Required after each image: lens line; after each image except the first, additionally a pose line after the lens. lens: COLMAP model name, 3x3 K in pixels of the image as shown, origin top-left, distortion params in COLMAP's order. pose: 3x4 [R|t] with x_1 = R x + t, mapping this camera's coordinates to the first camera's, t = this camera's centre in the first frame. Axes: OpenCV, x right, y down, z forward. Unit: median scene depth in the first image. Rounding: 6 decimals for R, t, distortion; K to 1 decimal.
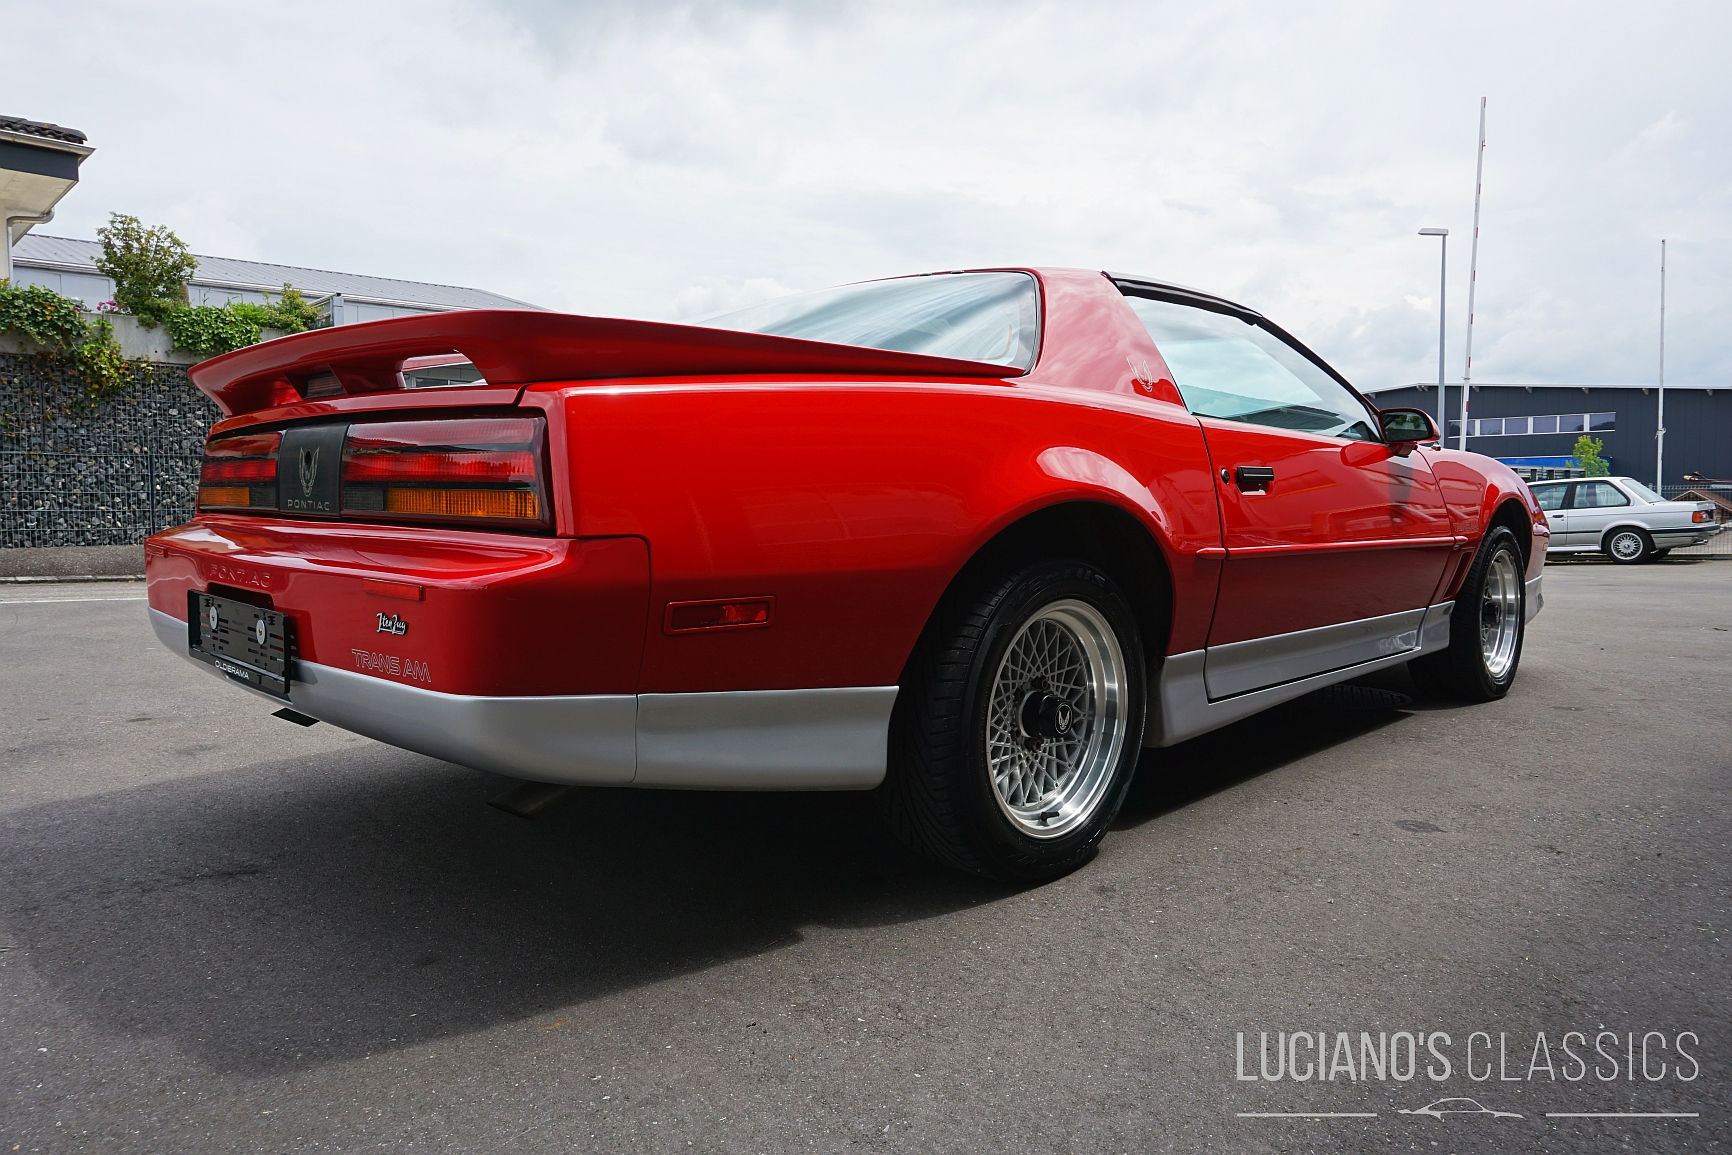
lens RADIAL K [[1160.5, 0, 862.3], [0, 1160.5, 577.0], [0, 0, 1]] dist [-0.045615, 0.033624]
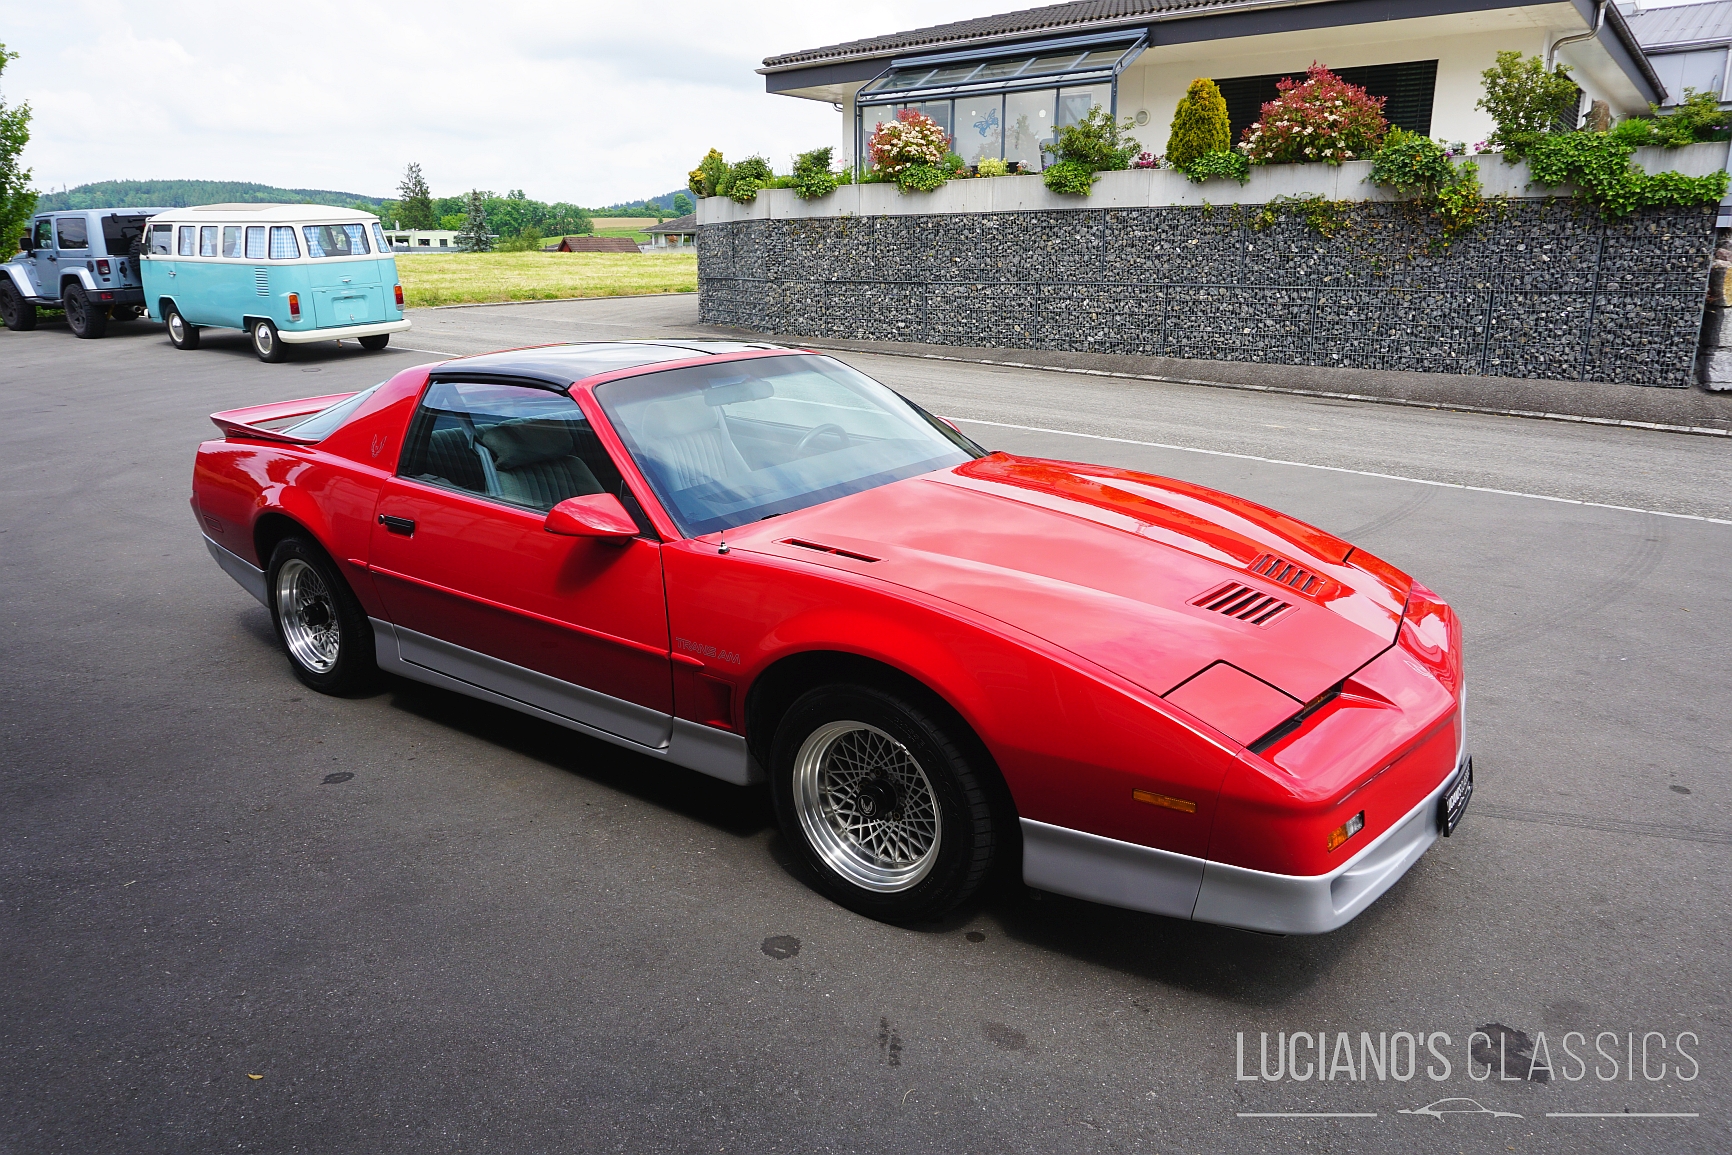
lens RADIAL K [[1160.5, 0, 865.7], [0, 1160.5, 569.8], [0, 0, 1]] dist [-0.045615, 0.033624]
pose [[0.151400, 0.262389, -0.953011, 0.382286], [-0.068753, 0.964585, 0.254653, -0.092215], [0.986079, 0.026968, 0.164079, 0.281620]]
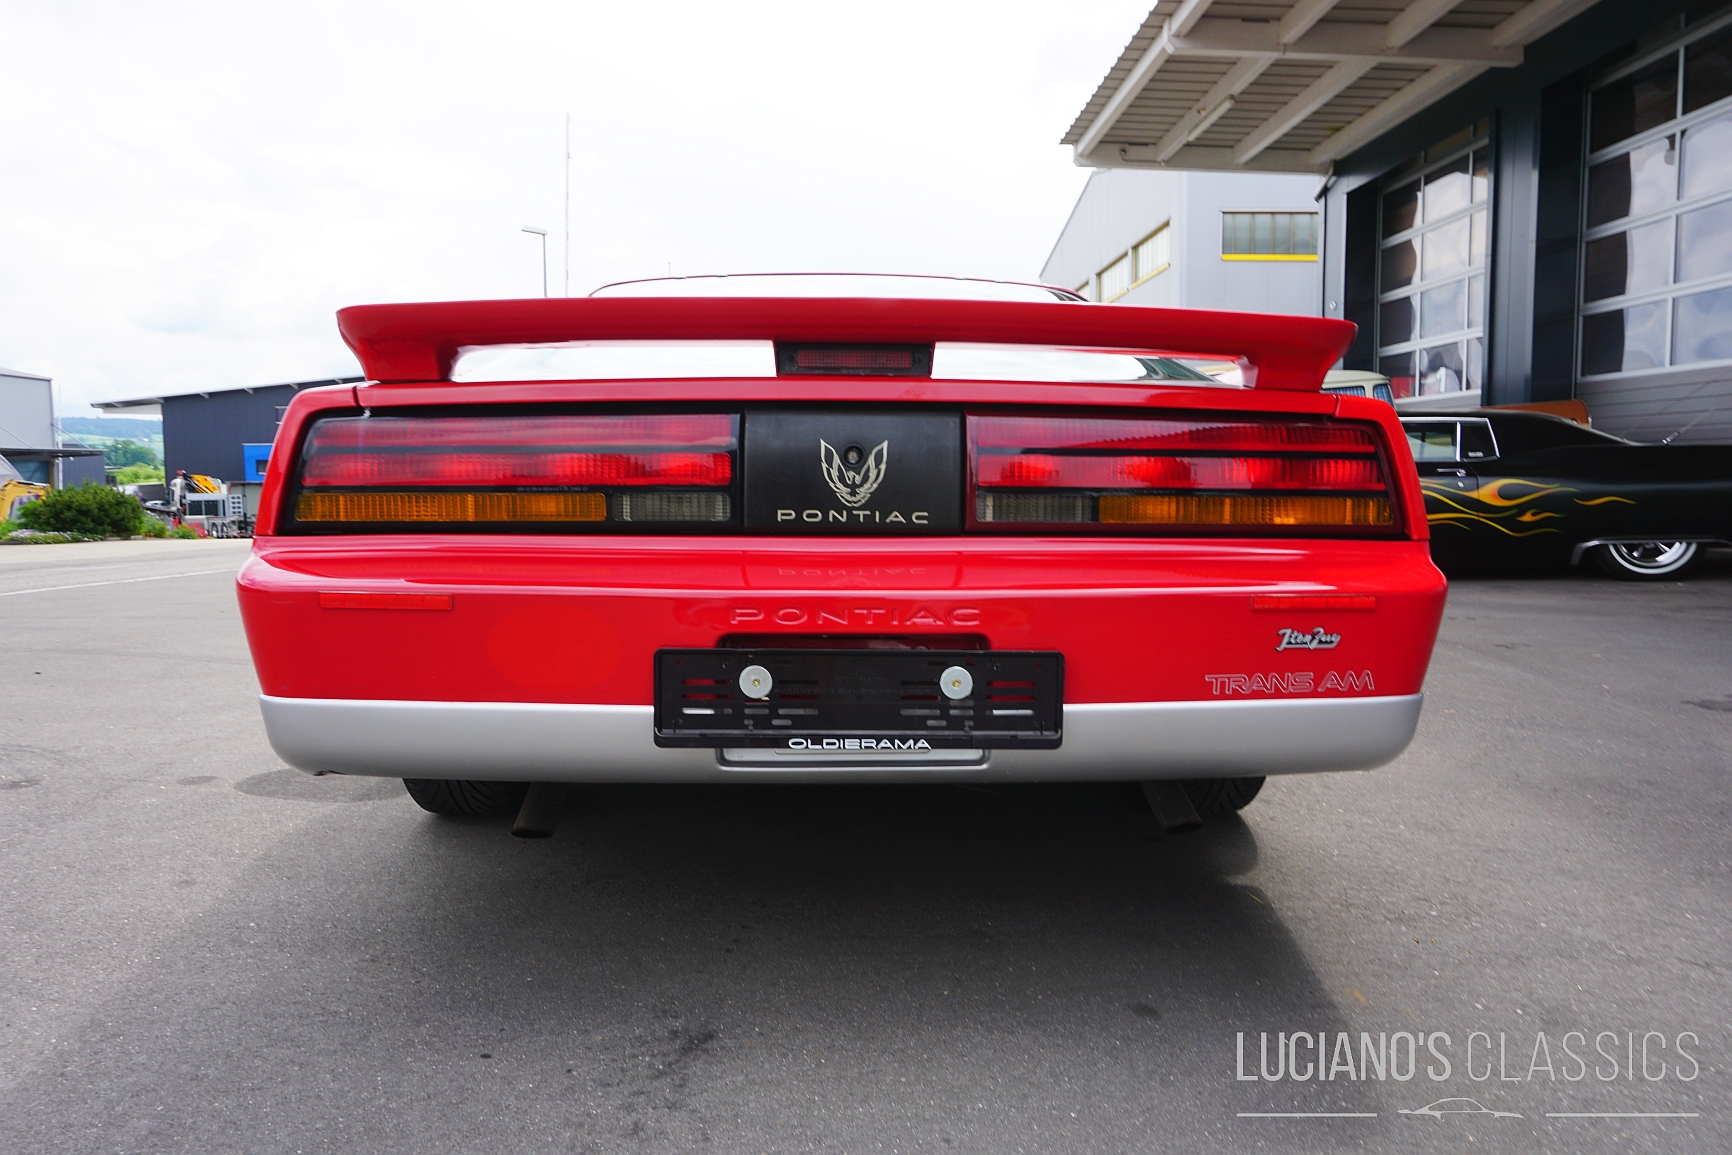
lens RADIAL K [[1160.5, 0, 863.8], [0, 1160.5, 569.1], [0, 0, 1]] dist [-0.045615, 0.033624]
pose [[0.678911, -0.061172, 0.731668, -0.169871], [0.054384, 0.997975, 0.032975, -0.008625], [-0.732204, 0.017403, 0.680863, 0.076776]]
